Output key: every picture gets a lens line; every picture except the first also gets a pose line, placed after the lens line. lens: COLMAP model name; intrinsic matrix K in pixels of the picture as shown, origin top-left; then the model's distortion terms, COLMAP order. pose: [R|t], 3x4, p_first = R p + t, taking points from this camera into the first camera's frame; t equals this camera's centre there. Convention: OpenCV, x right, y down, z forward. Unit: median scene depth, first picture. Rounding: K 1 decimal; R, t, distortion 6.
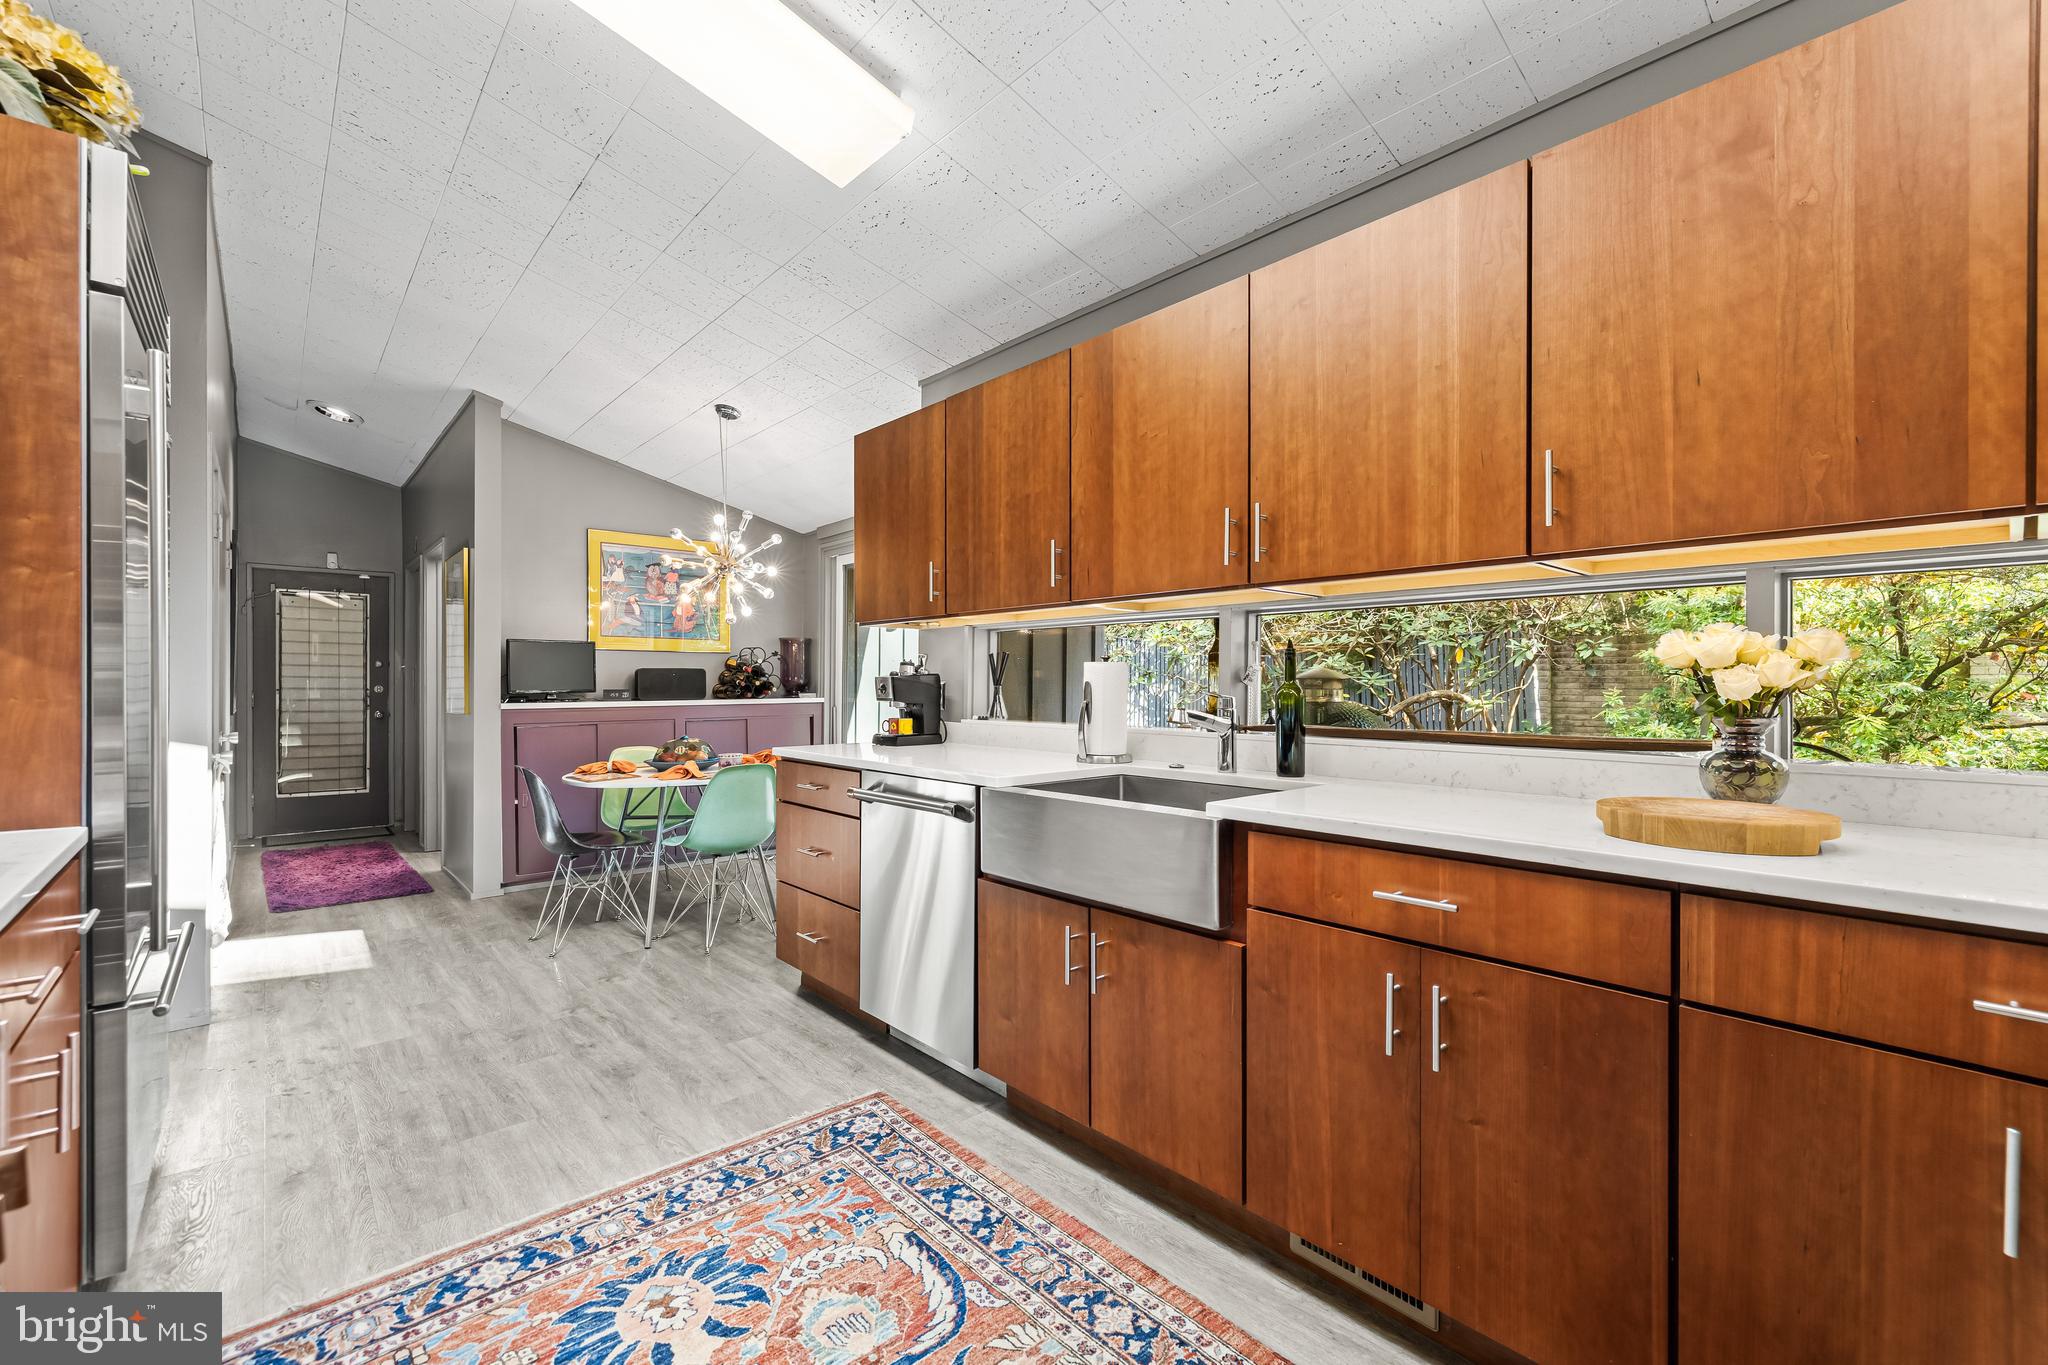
lens RADIAL K [[867.8, 0, 1016.2], [0, 867.8, 682.4], [0, 0, 1]] dist [0.004134, 0.000146]
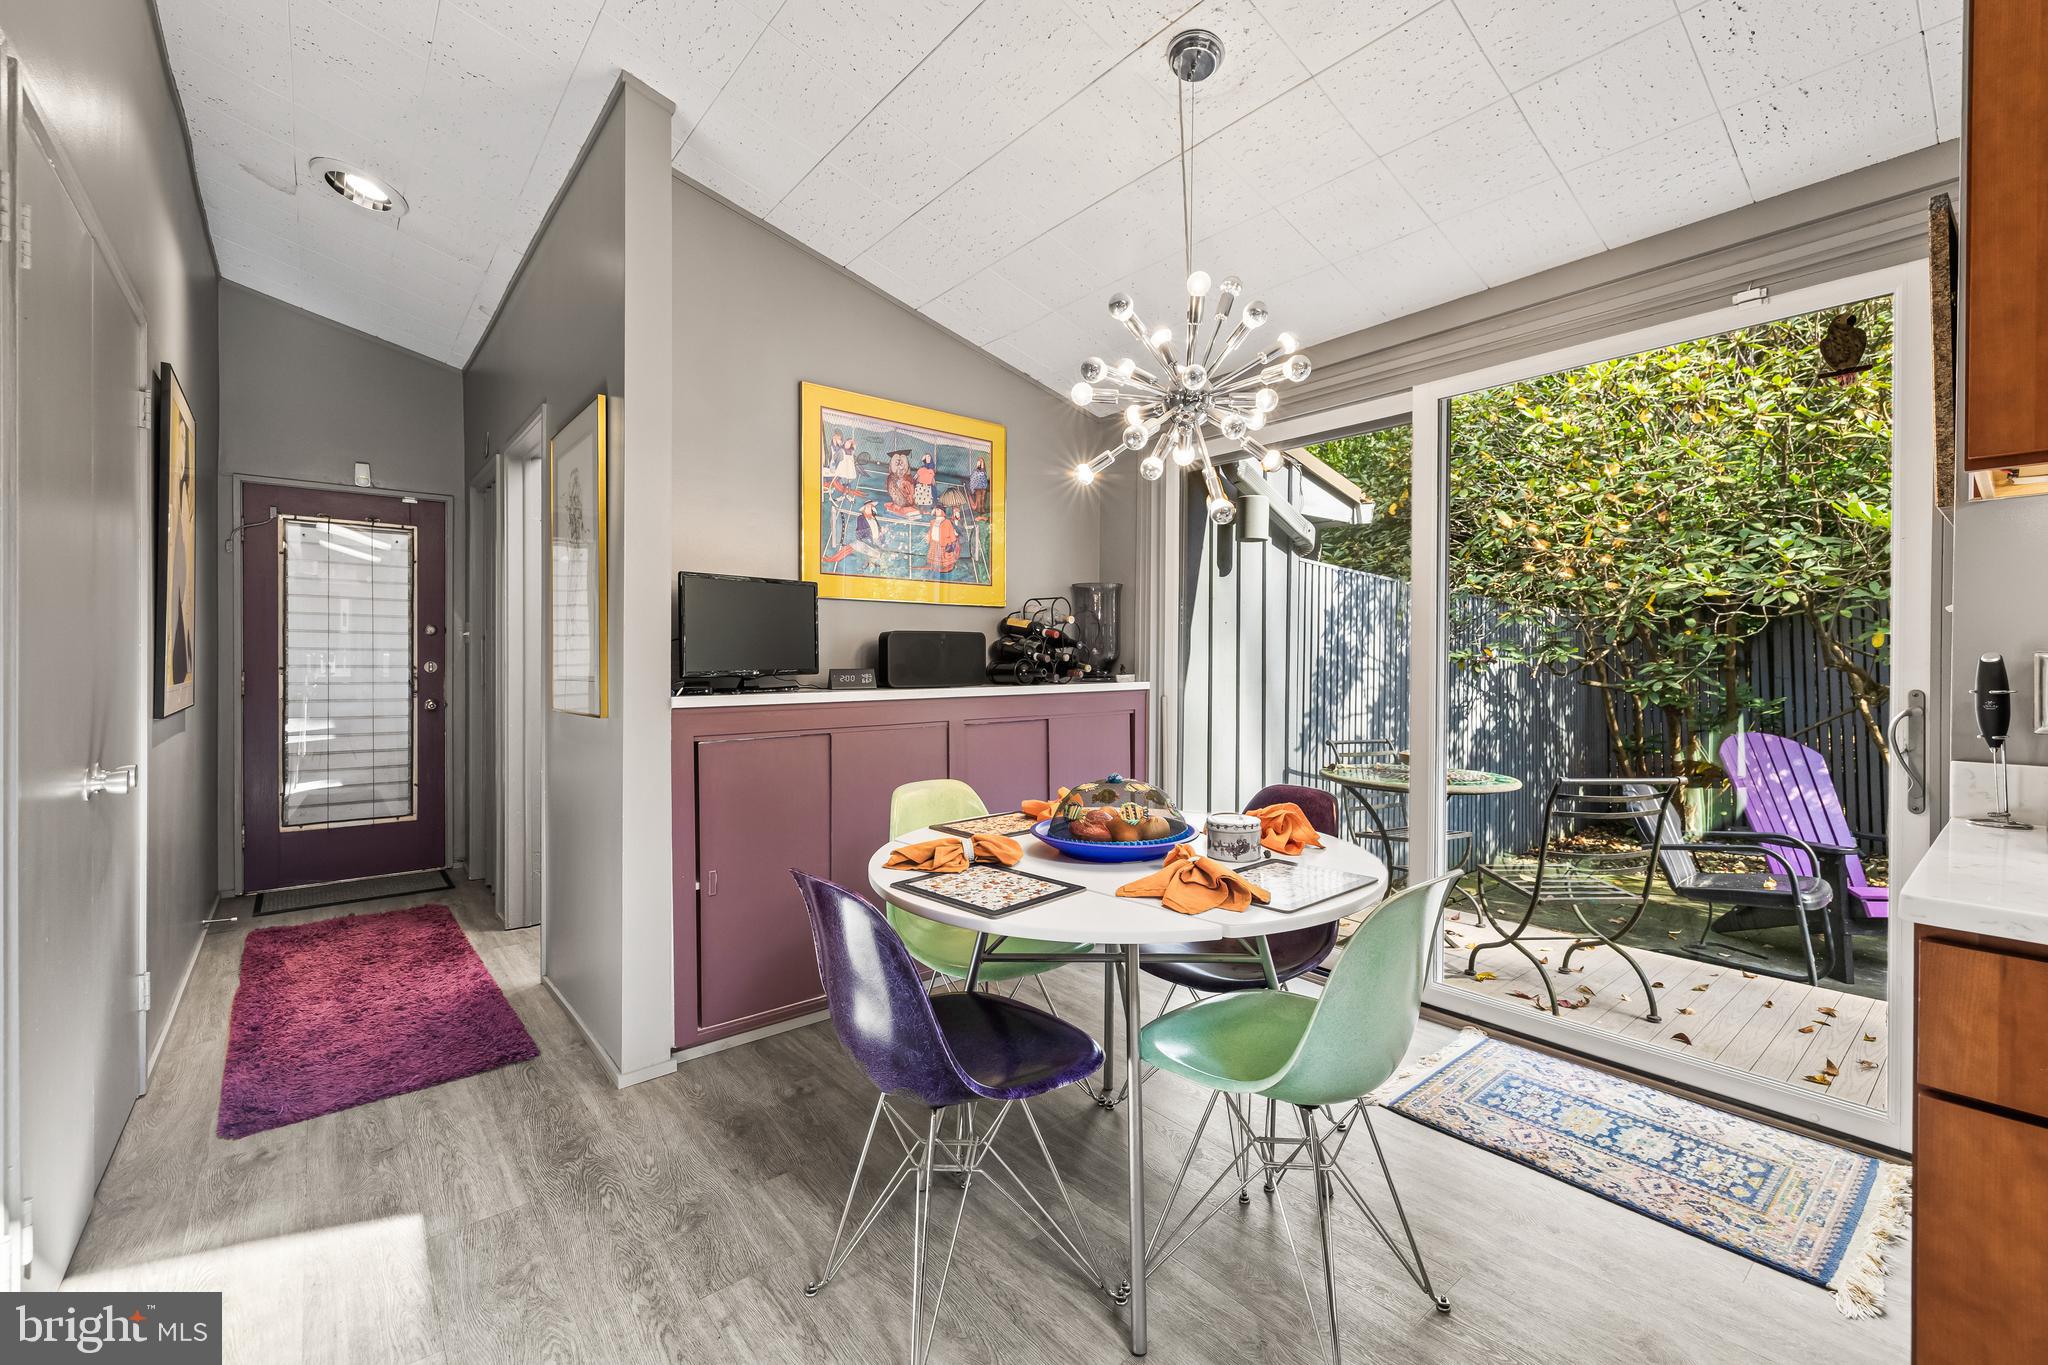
lens RADIAL K [[867.8, 0, 1025.5], [0, 867.8, 660.4], [0, 0, 1]] dist [0.004134, 0.000146]
pose [[0.999632, -0.000049, -0.027124, -0.821364], [0.000140, 0.999994, 0.003368, 0.001402], [0.027124, -0.003371, 0.999626, 1.095467]]
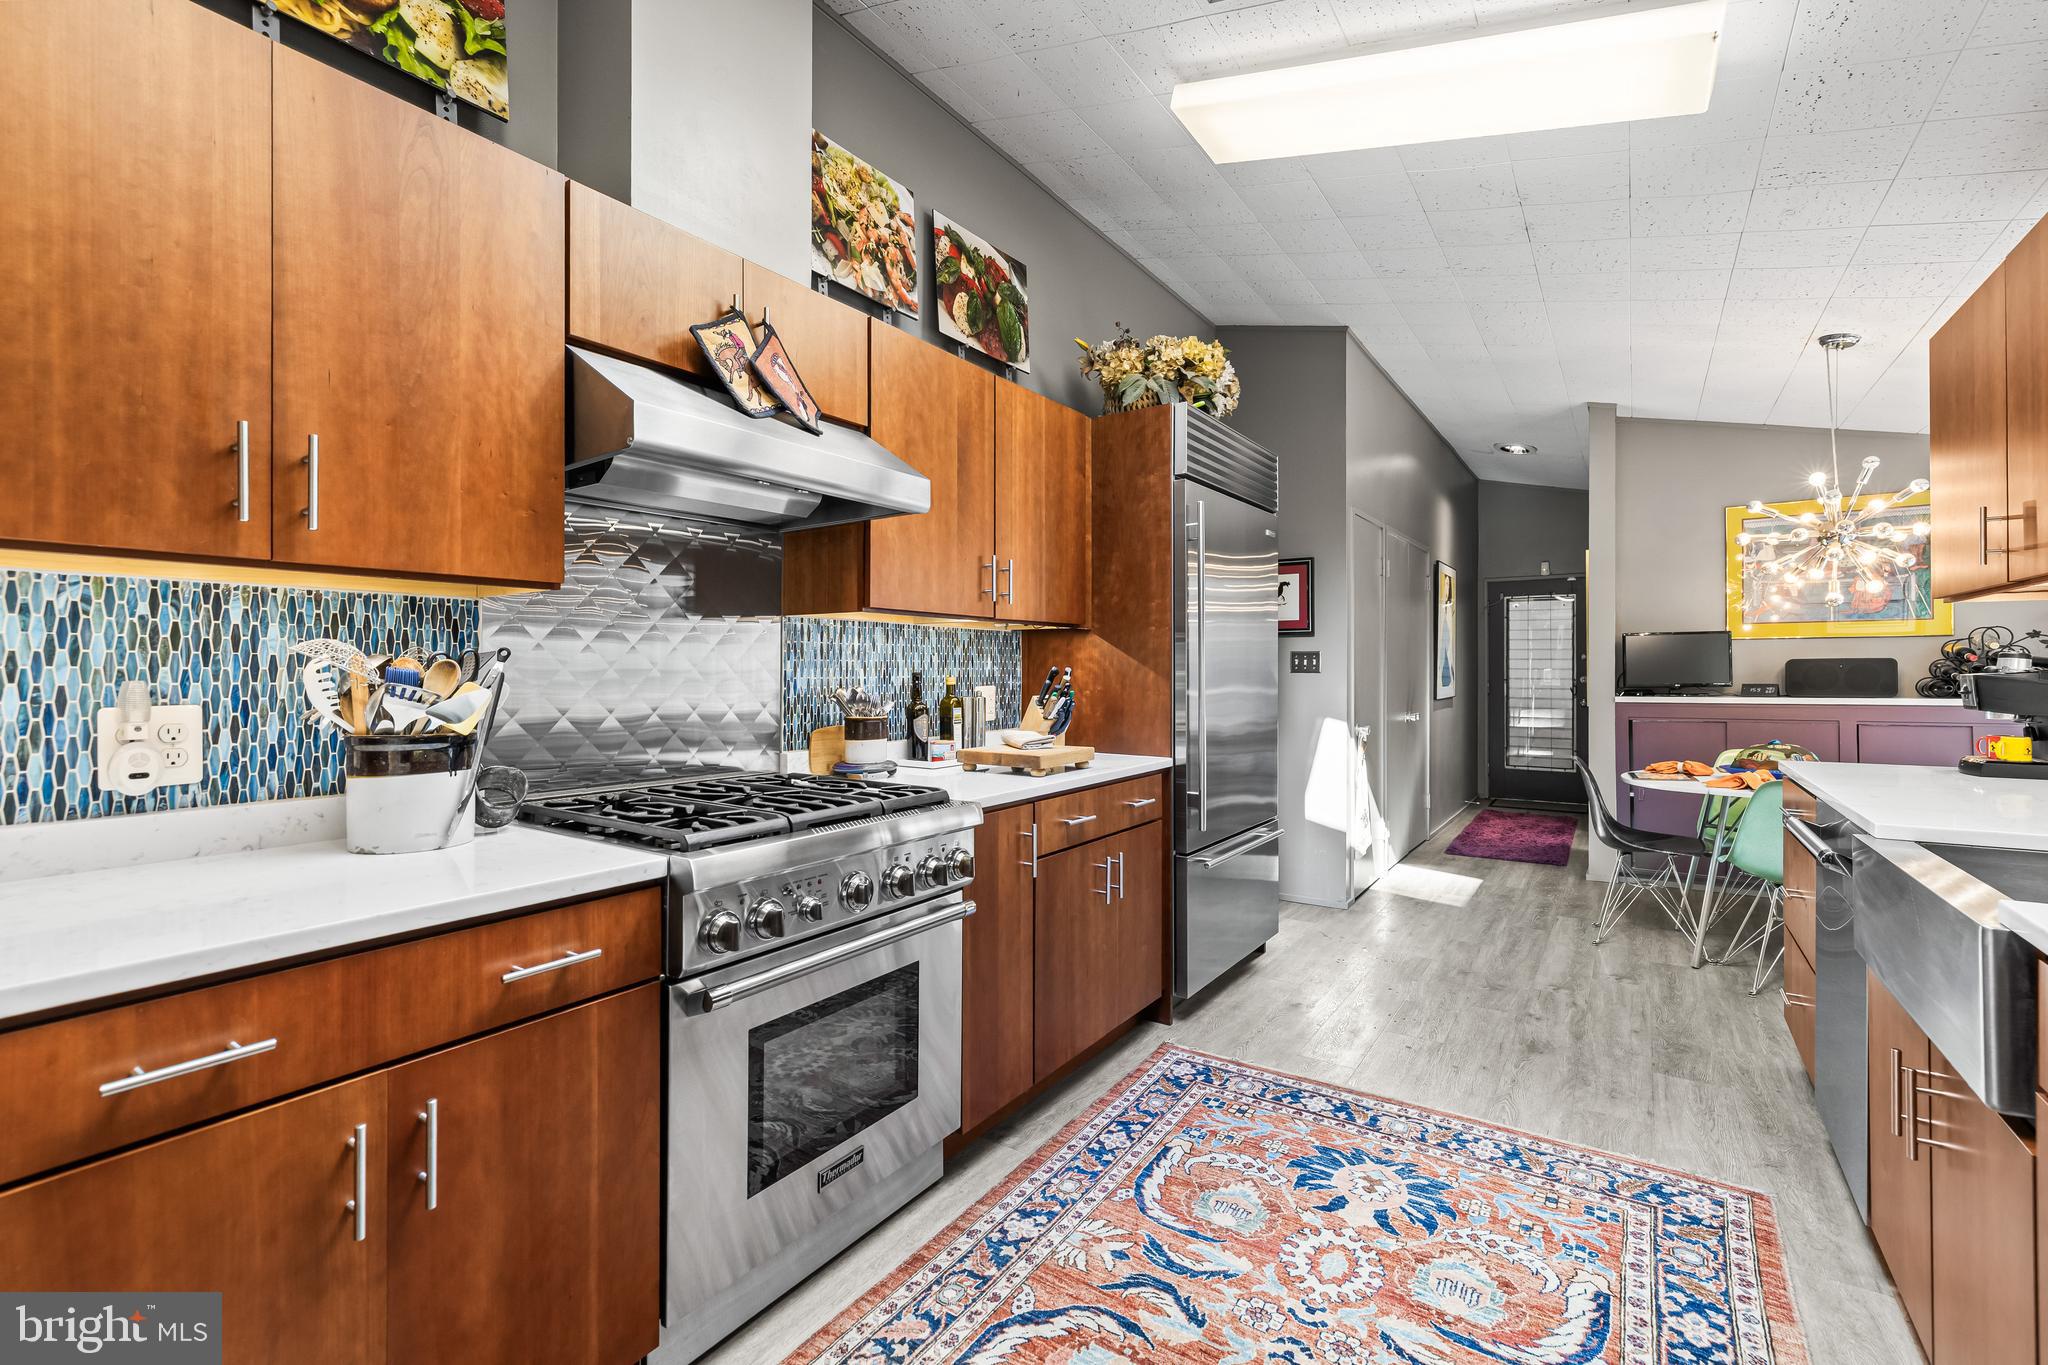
lens RADIAL K [[867.8, 0, 1033.0], [0, 867.8, 669.8], [0, 0, 1]] dist [0.004134, 0.000146]
pose [[0.251506, -0.003459, -0.967849, 0.516833], [0.005427, 0.999983, -0.002163, -0.021094], [0.967840, -0.004708, 0.251521, 0.158191]]
